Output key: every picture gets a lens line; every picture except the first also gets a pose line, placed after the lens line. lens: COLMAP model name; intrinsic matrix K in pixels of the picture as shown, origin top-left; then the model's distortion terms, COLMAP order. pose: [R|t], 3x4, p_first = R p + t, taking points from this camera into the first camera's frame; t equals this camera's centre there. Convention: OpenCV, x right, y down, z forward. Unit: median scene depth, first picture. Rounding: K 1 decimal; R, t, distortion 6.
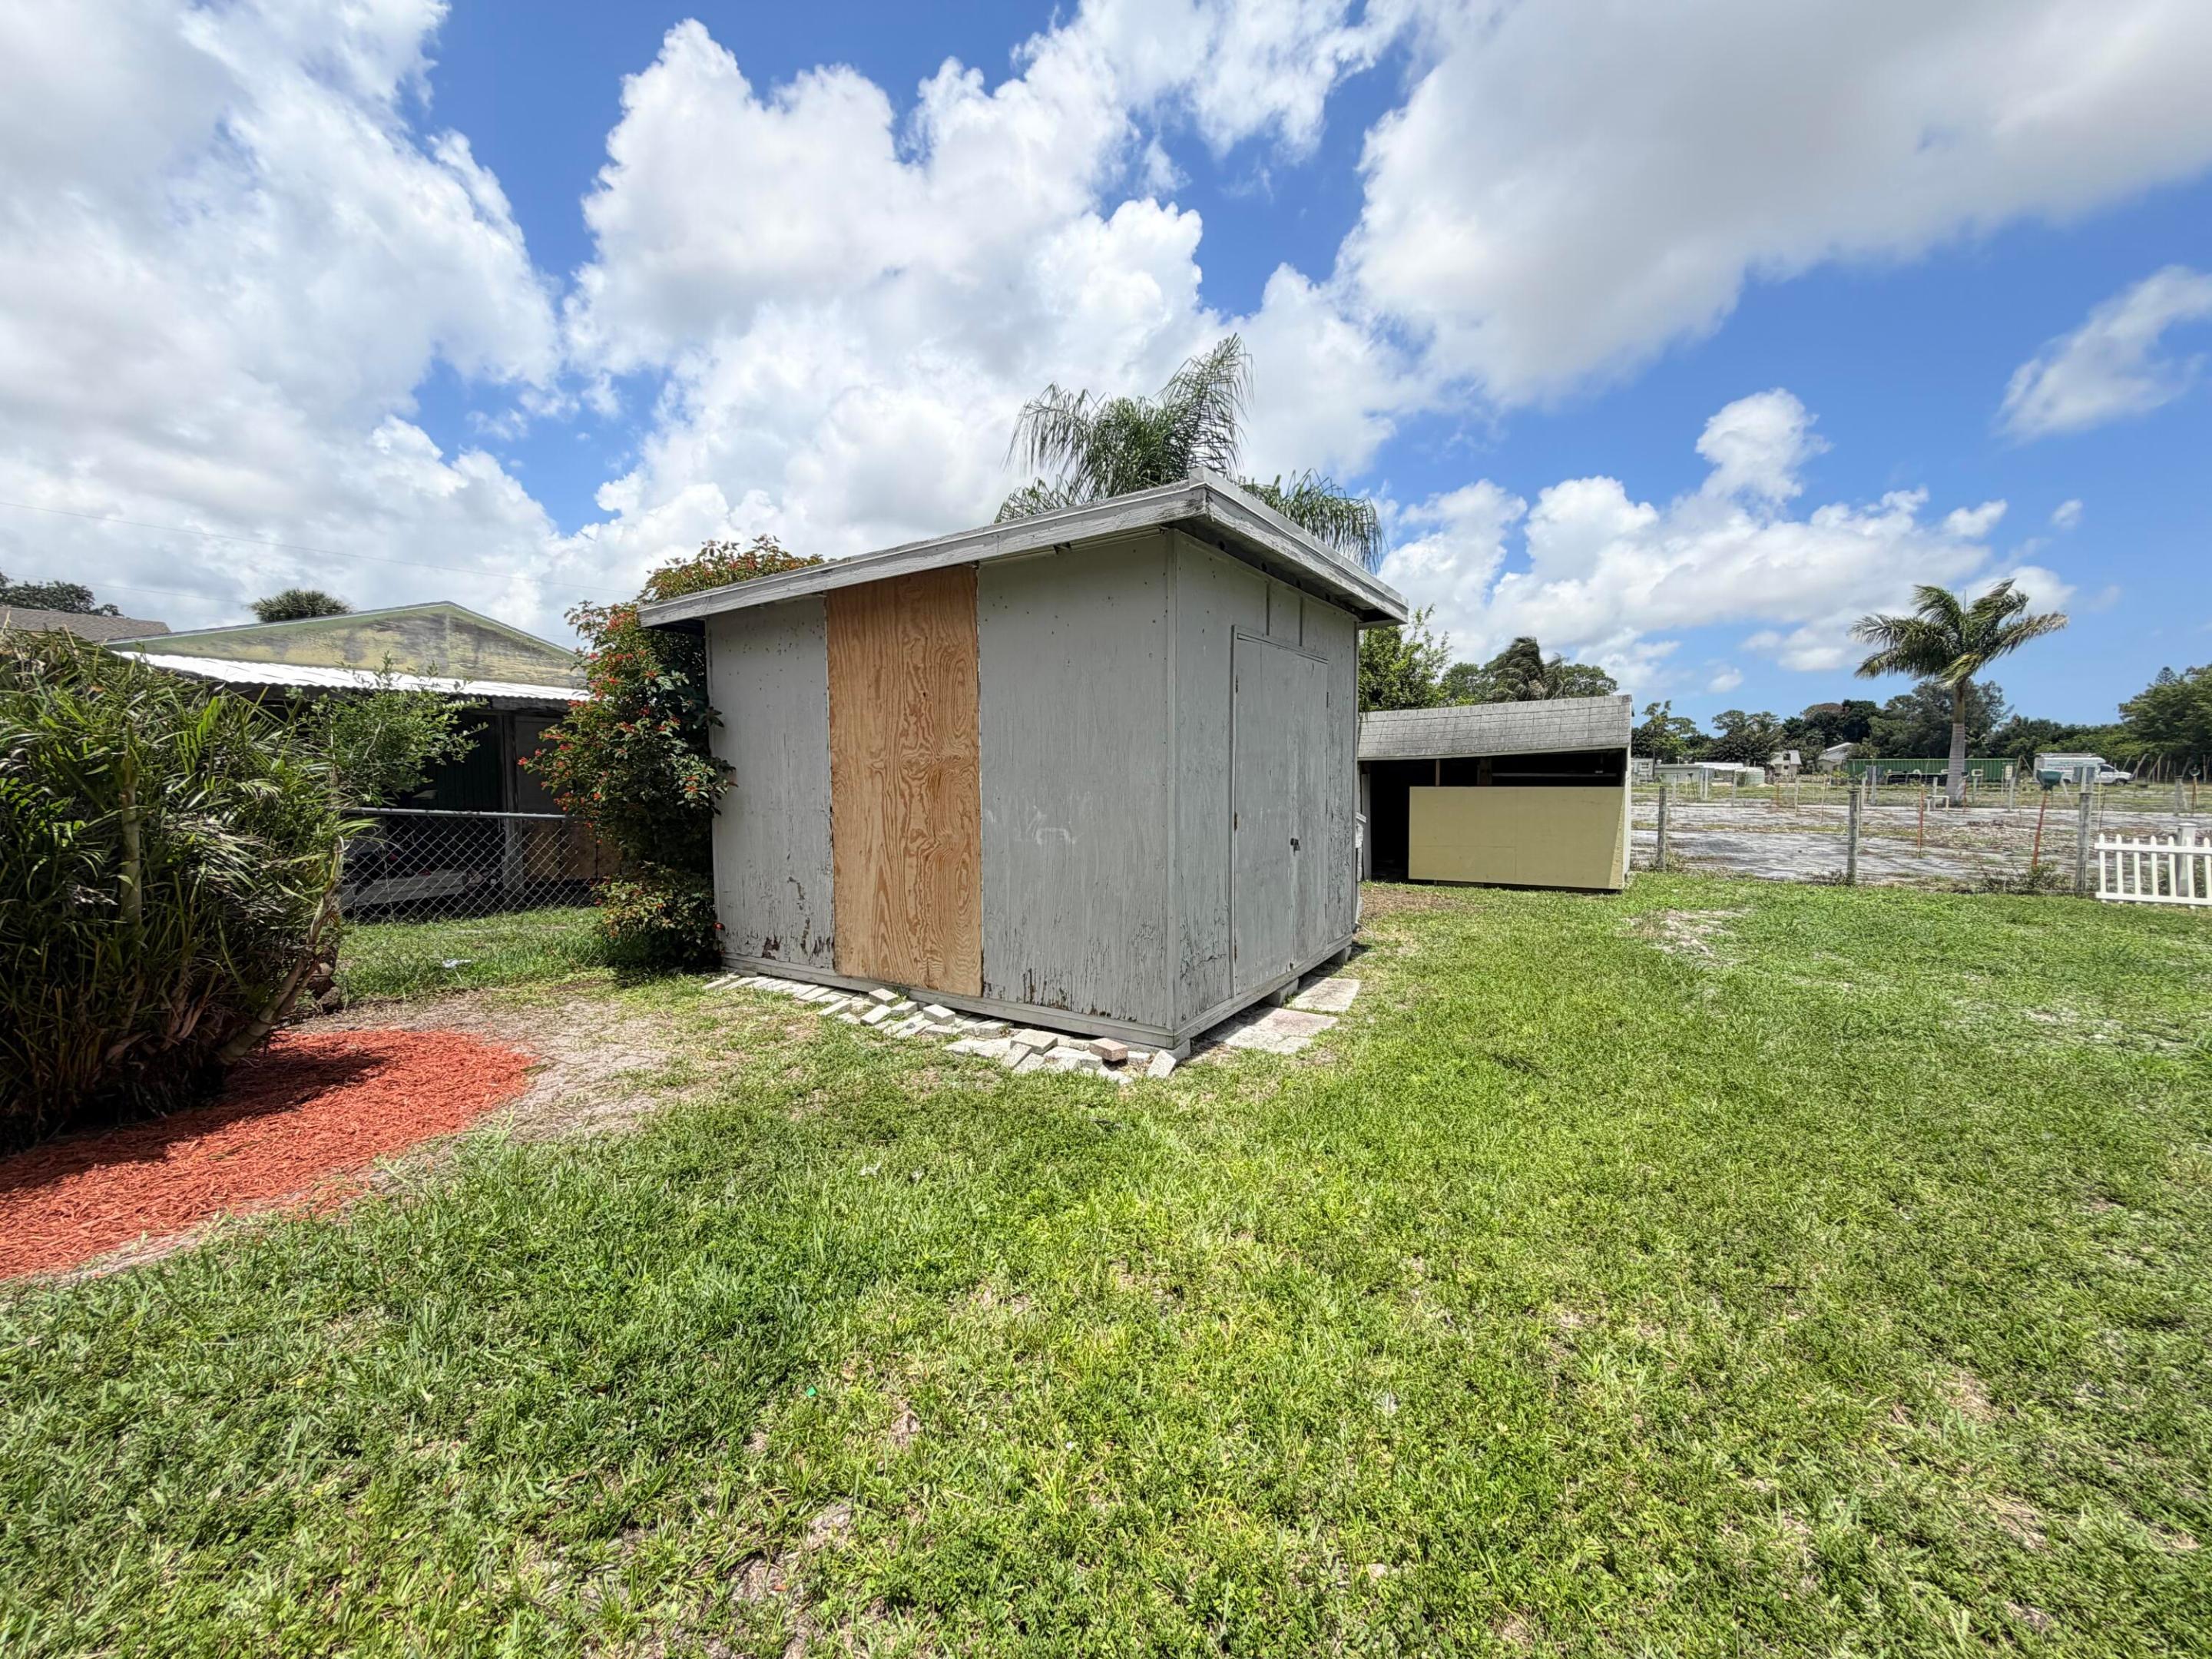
lens RADIAL K [[875.1, 0, 1093.2], [0, 875.1, 839.2], [0, 0, 1]] dist [-0.000118, 0.000154]
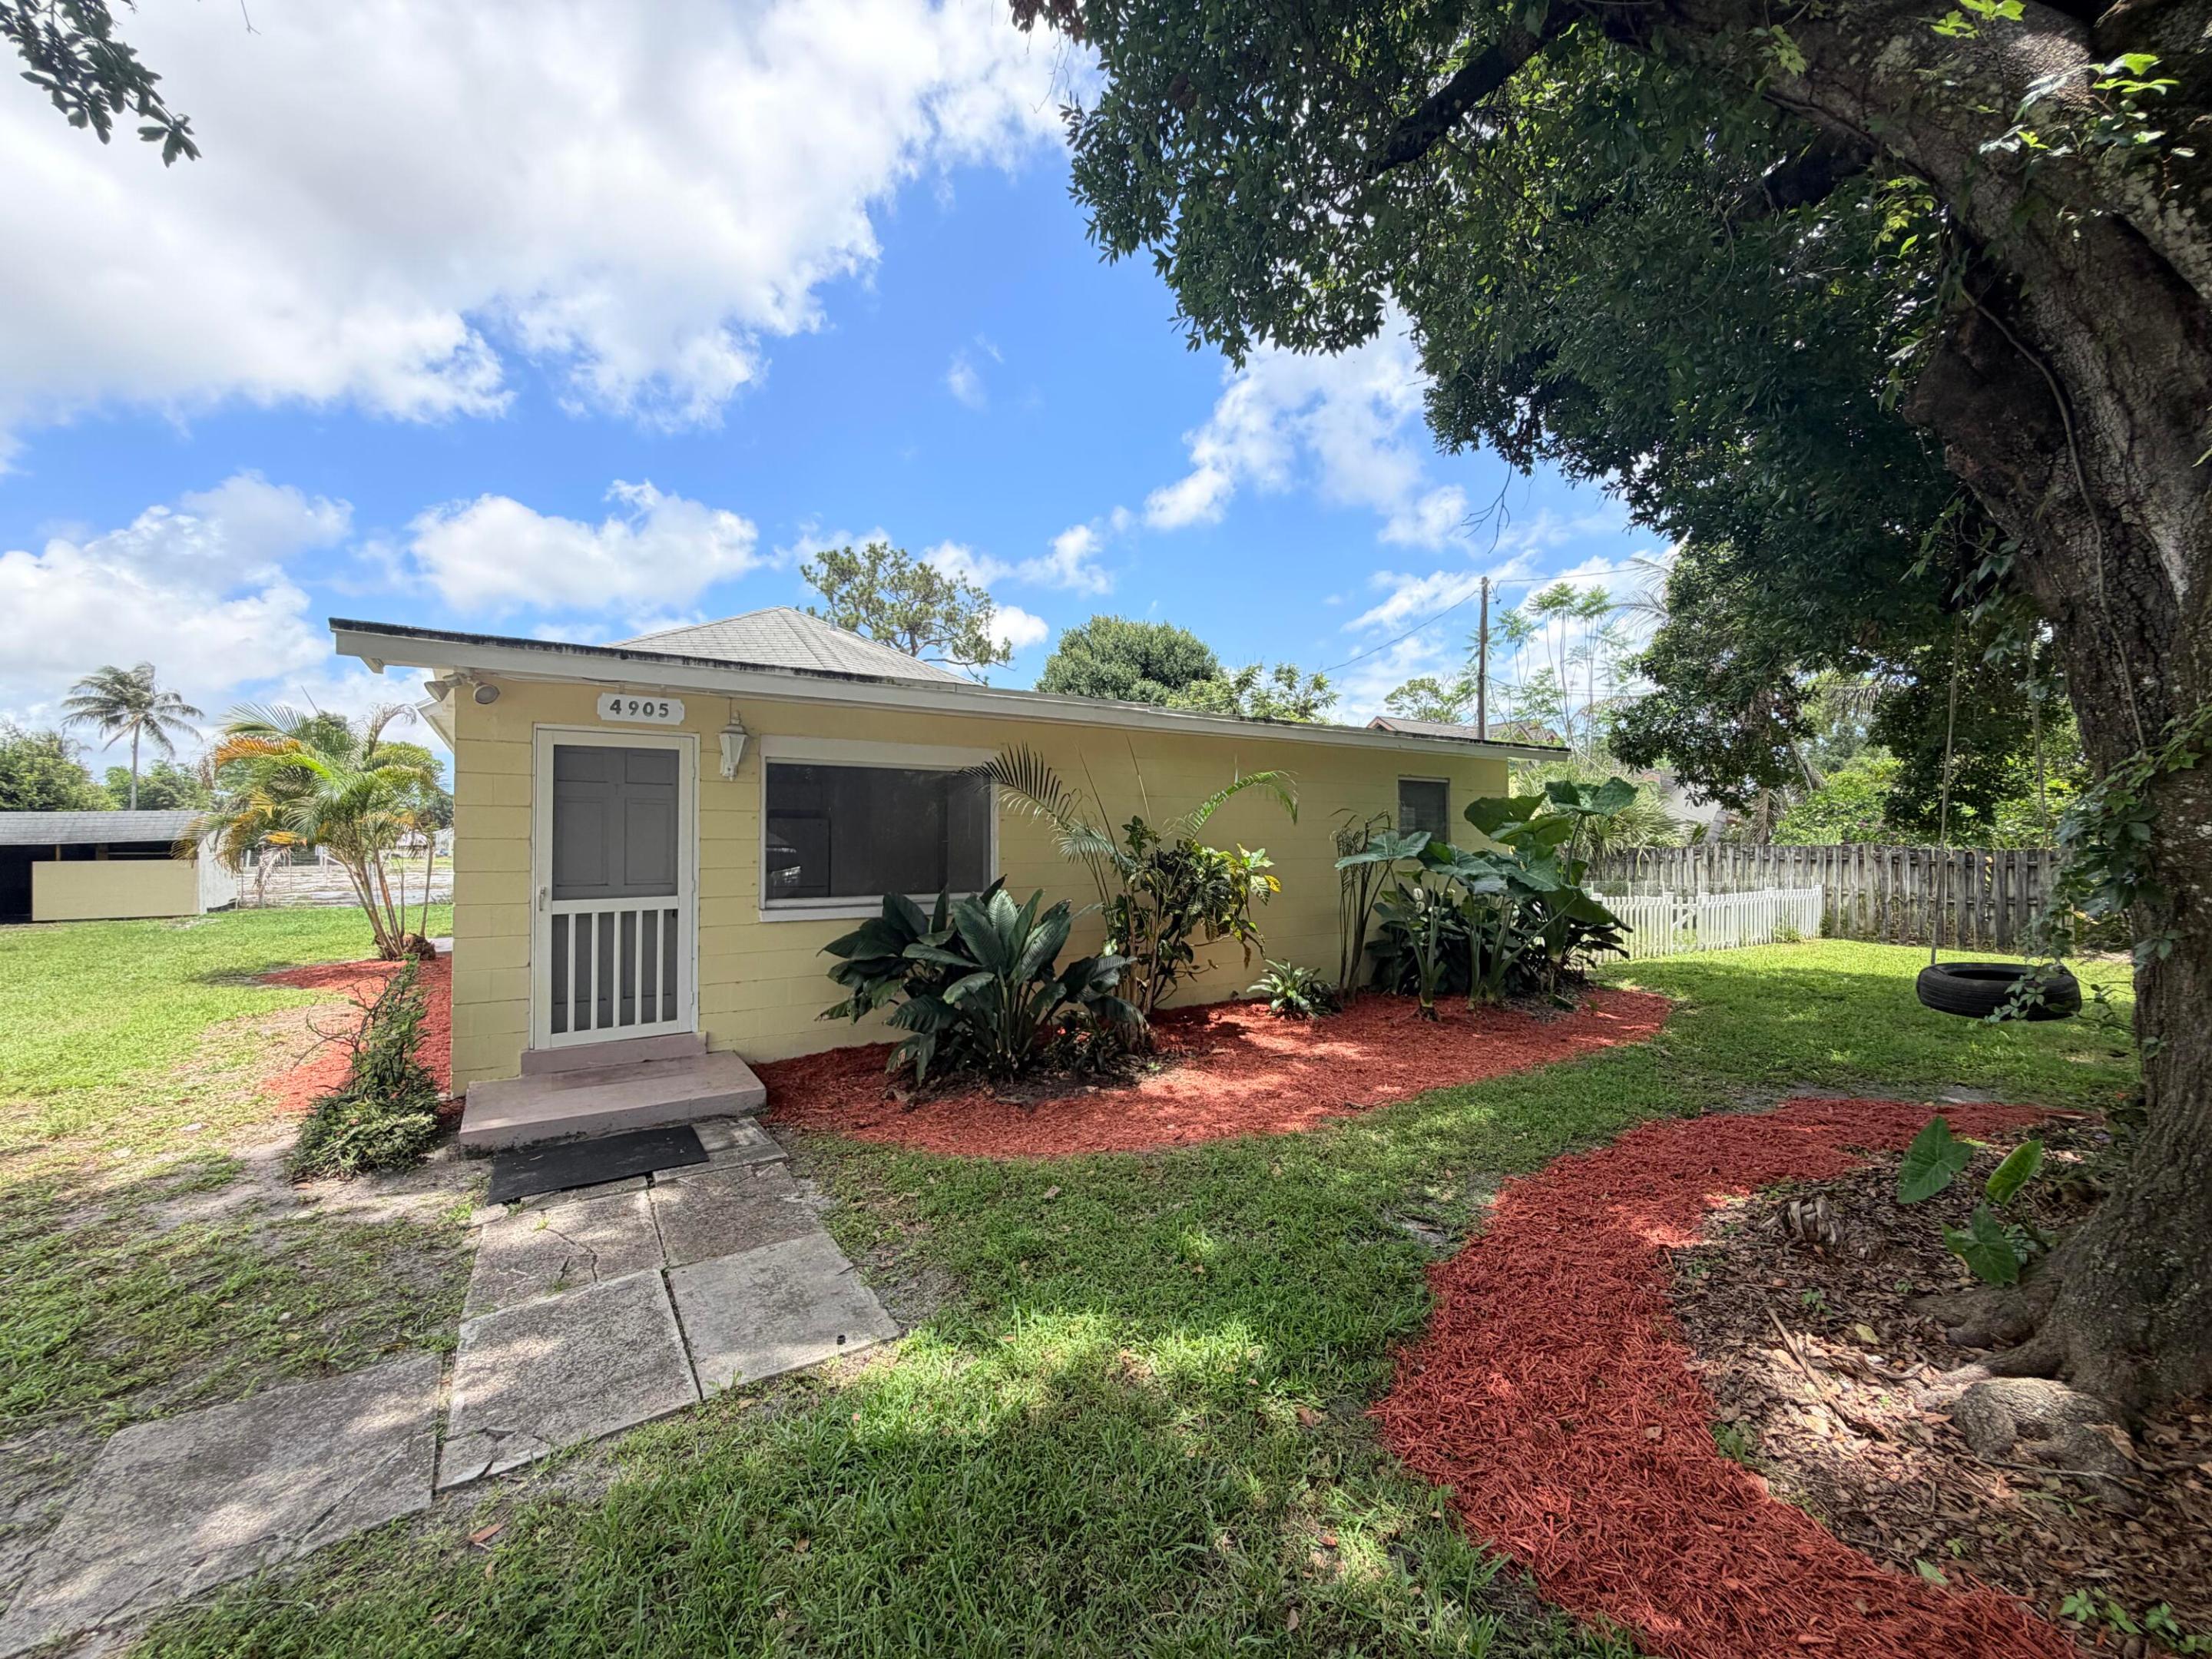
lens RADIAL K [[879.2, 0, 1092.8], [0, 879.2, 838.4], [0, 0, 1]] dist [-0.000746, 0.000986]
pose [[0.429824, 0.008286, 0.902875, -0.073787], [0.067757, 0.996842, -0.041404, 0.027275], [-0.900367, 0.078972, 0.427905, -0.413186]]
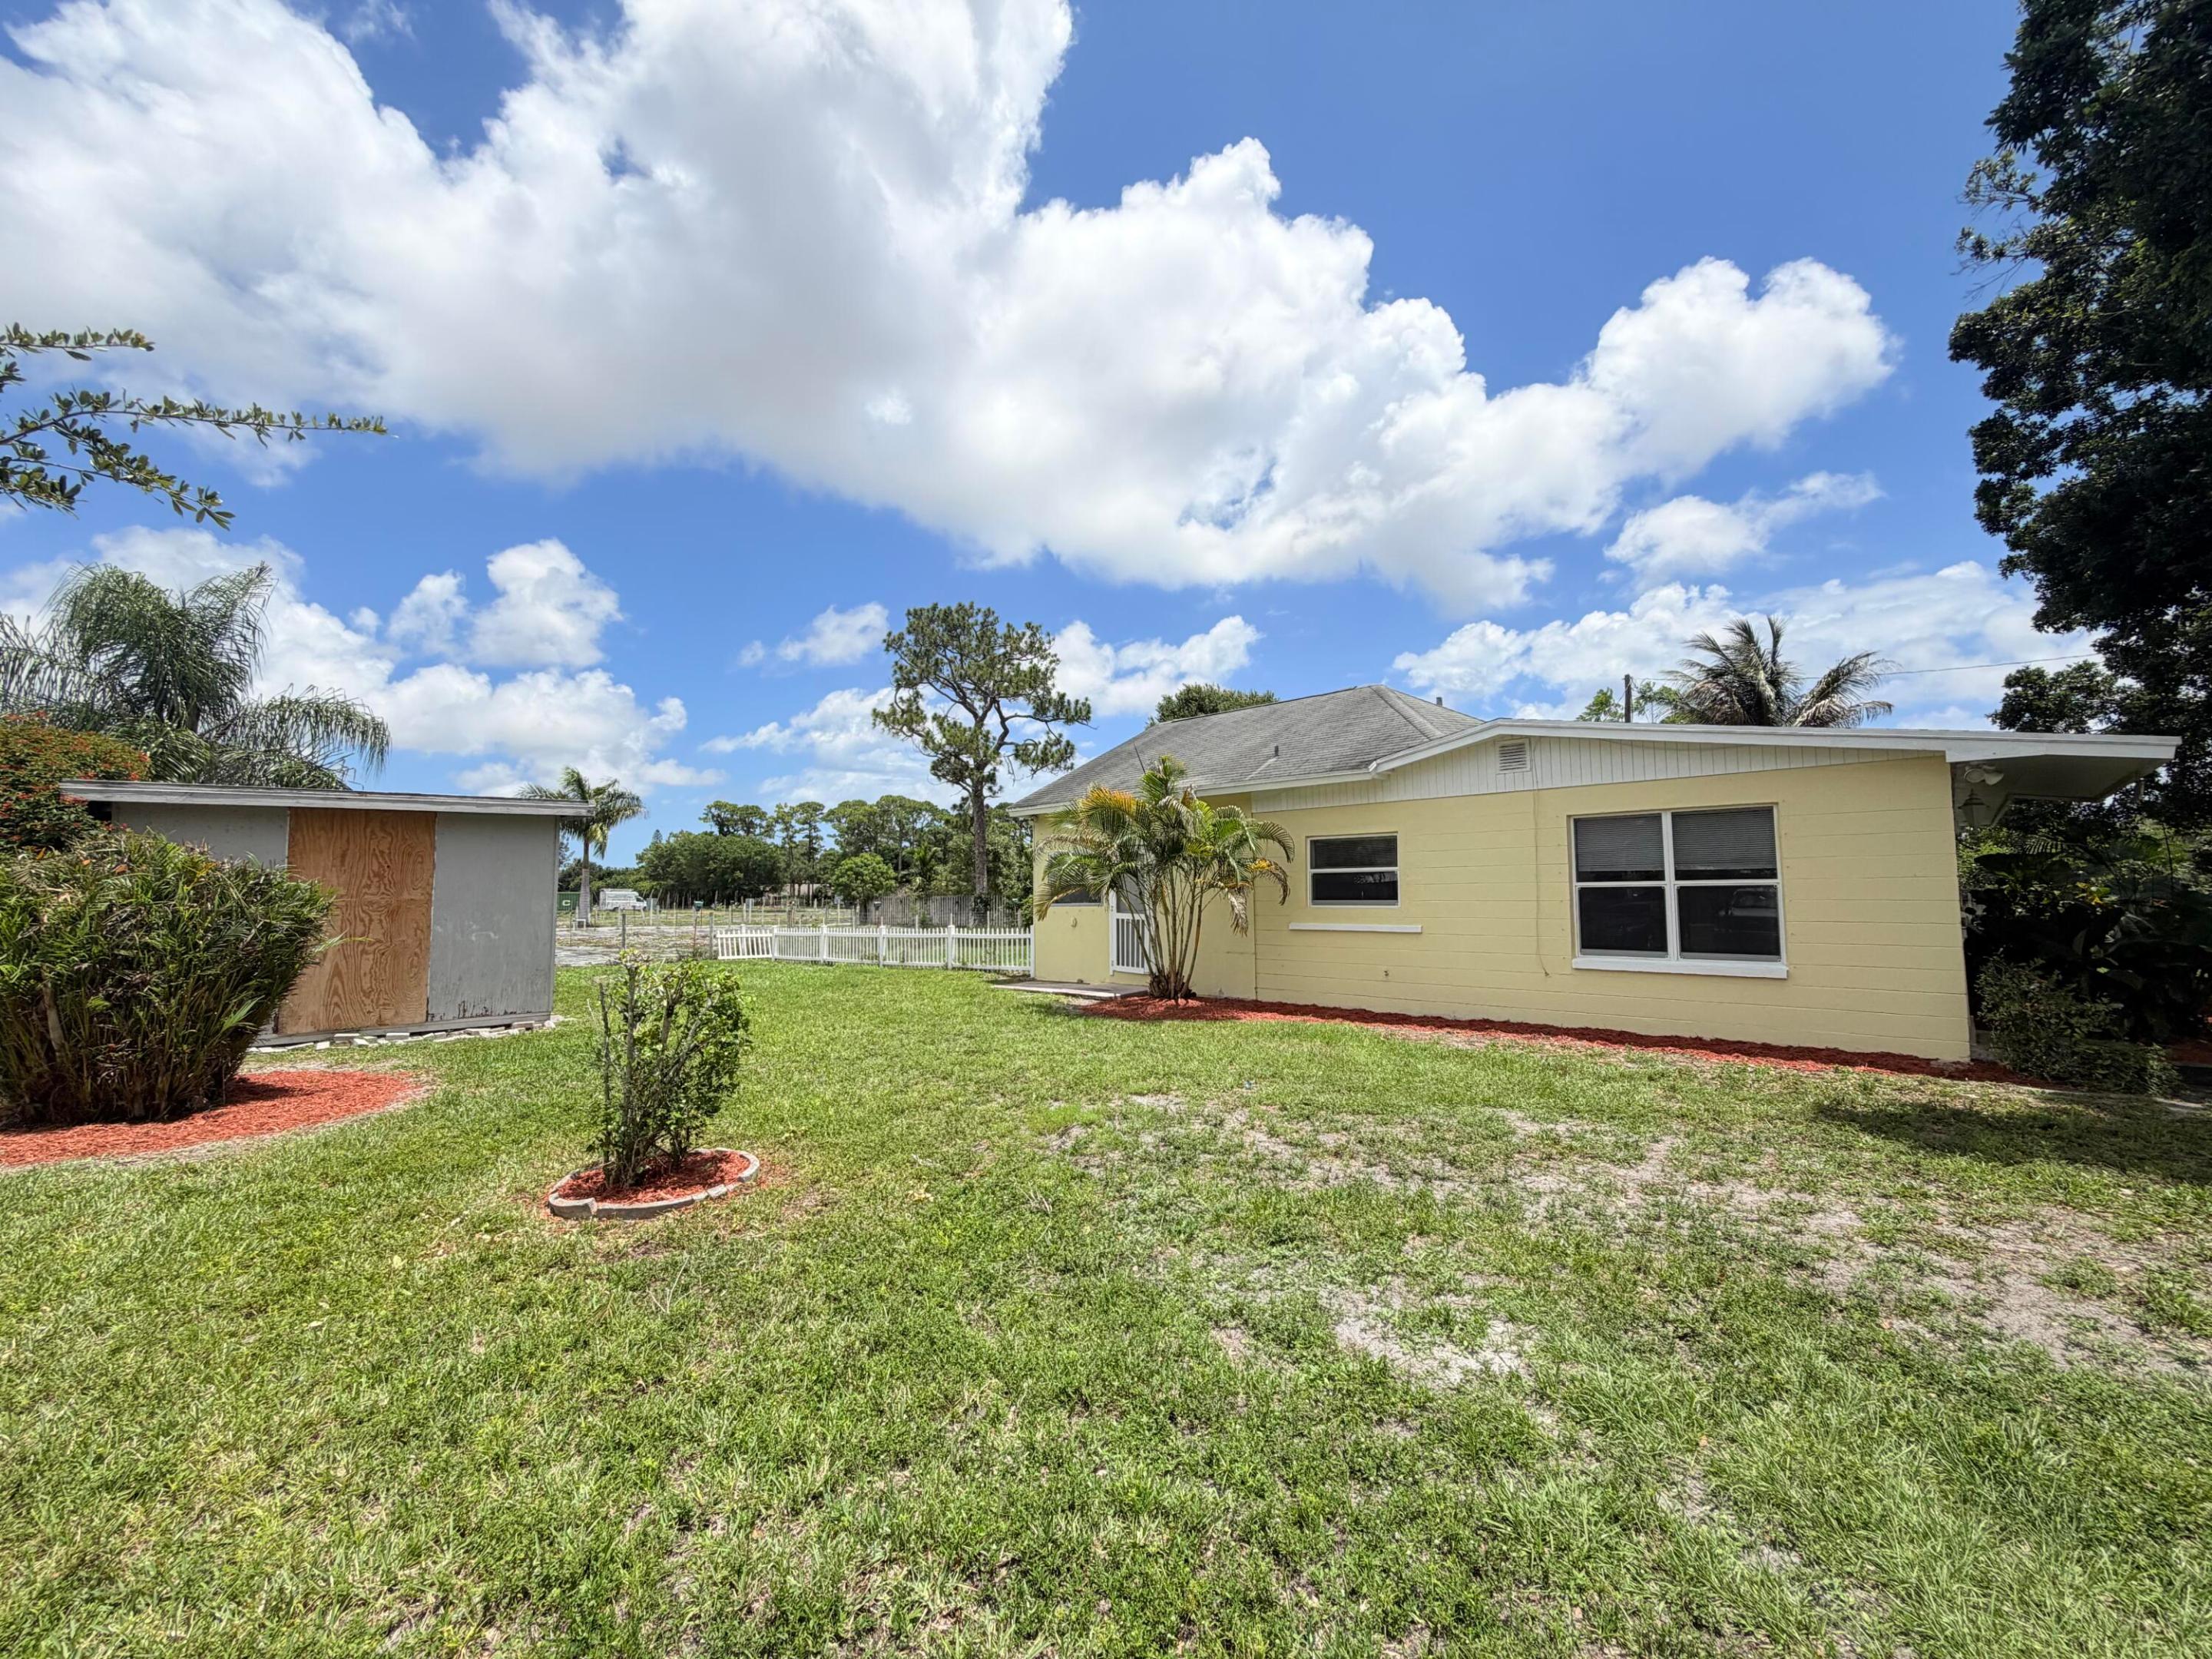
lens RADIAL K [[875.1, 0, 1093.2], [0, 875.1, 839.2], [0, 0, 1]] dist [-0.000118, 0.000154]
pose [[0.211956, 0.064982, 0.975116, -0.226428], [0.079148, 0.993368, -0.083403, 0.007160], [-0.974069, 0.094856, 0.205407, -0.115564]]
